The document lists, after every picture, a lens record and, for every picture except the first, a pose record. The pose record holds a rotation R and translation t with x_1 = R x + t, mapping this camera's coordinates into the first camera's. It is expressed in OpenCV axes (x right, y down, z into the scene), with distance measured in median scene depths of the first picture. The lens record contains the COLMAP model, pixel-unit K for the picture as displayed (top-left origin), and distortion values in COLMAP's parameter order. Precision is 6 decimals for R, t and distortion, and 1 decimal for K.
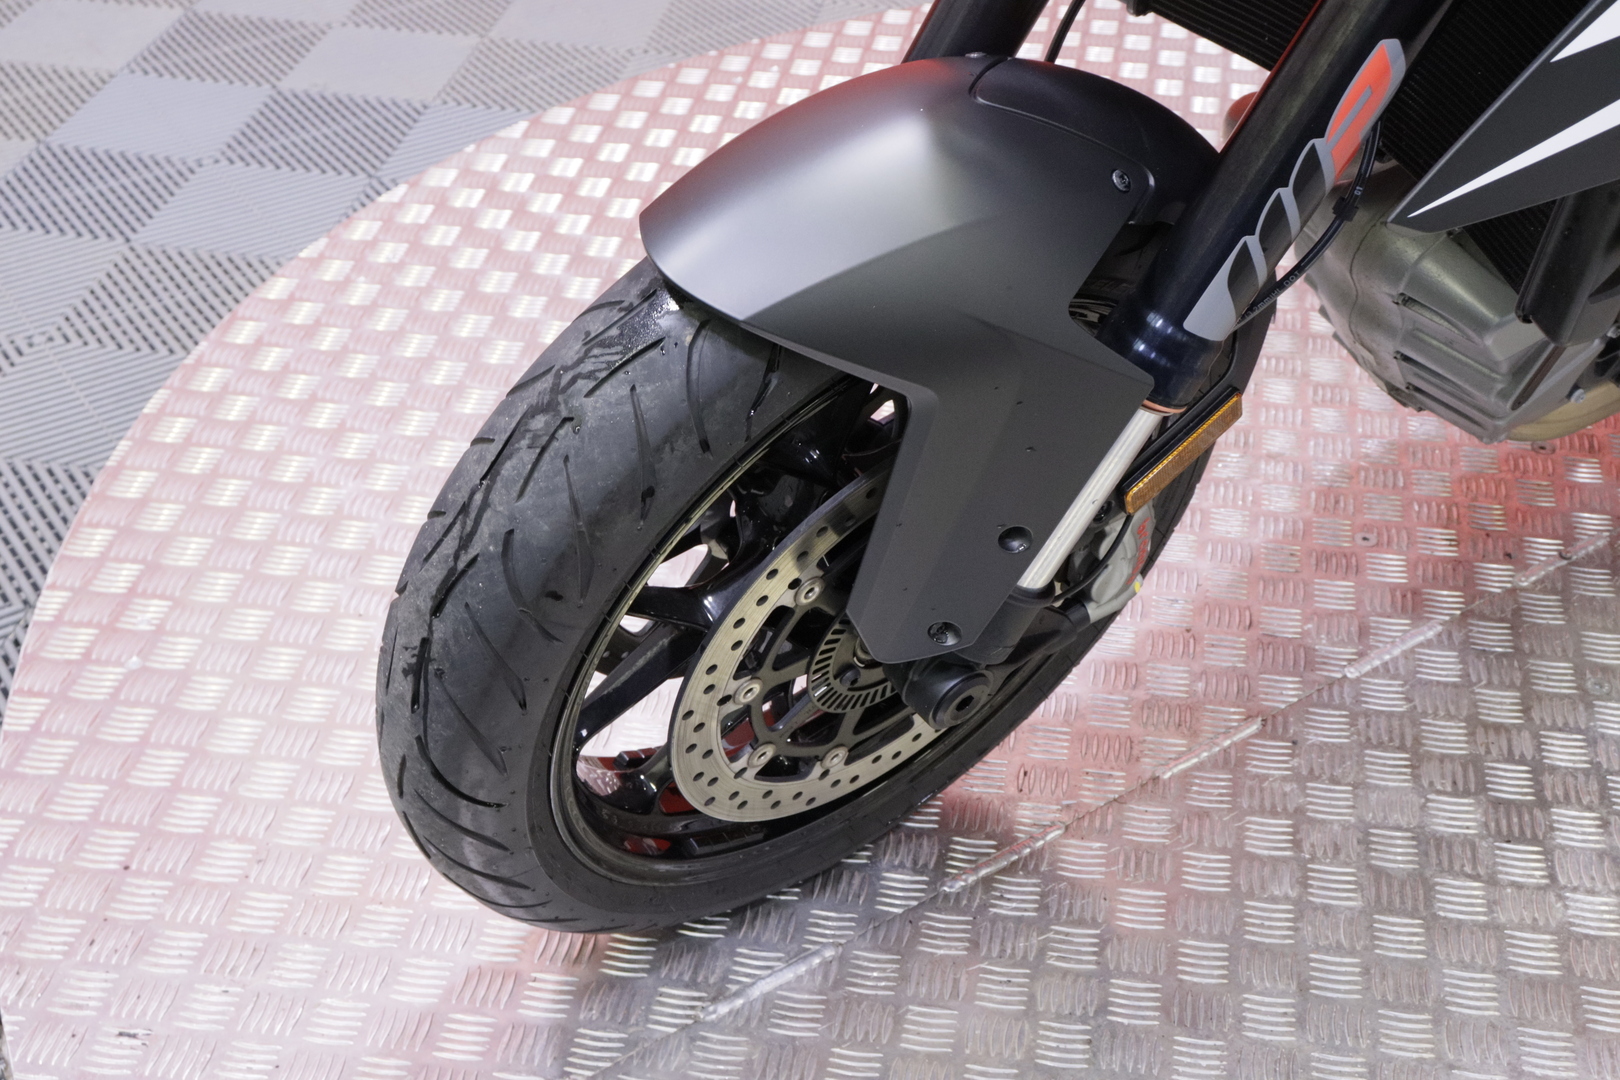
lens RADIAL K [[2110.0, 0, 810.0], [0, 2110.0, 540.0], [0, 0, 1]] dist [0.008637, 0.044088]
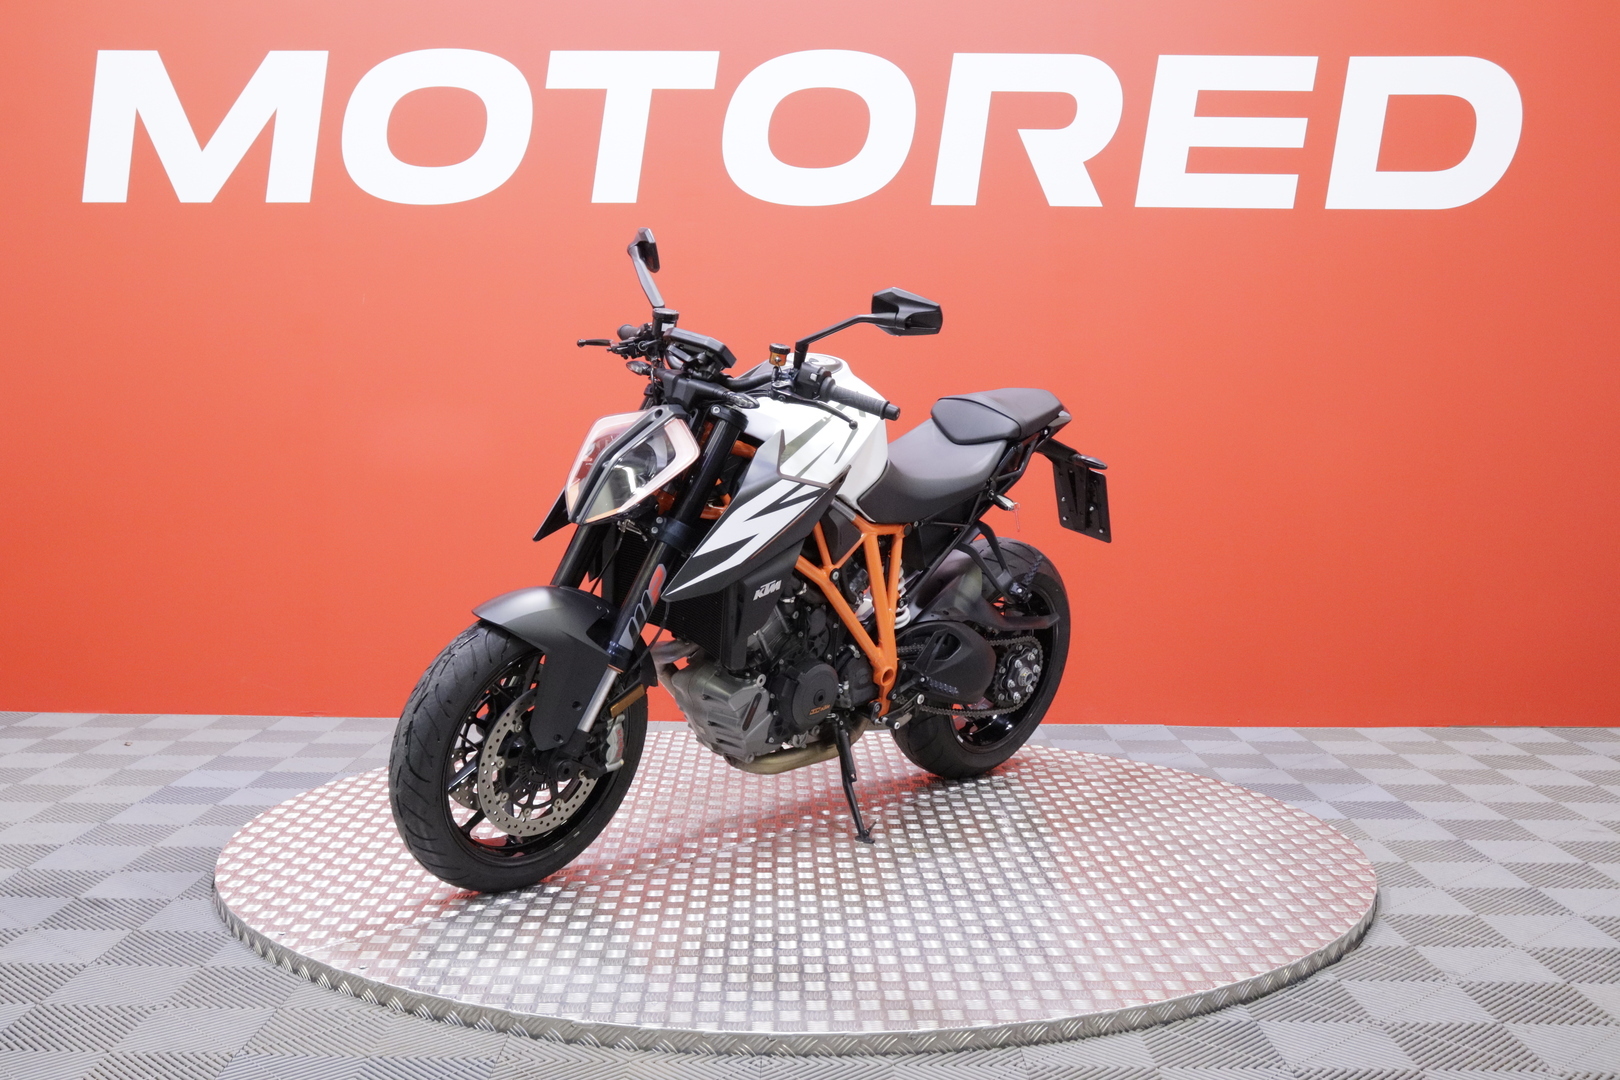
lens RADIAL K [[1799.5, 0, 810.0], [0, 1799.5, 540.0], [0, 0, 1]] dist [0.002204, -0.004426]
pose [[0.982519, -0.012925, 0.185711, -0.061372], [0.110137, 0.844626, -0.523905, 1.122915], [-0.150085, 0.535201, 0.831285, -1.389848]]
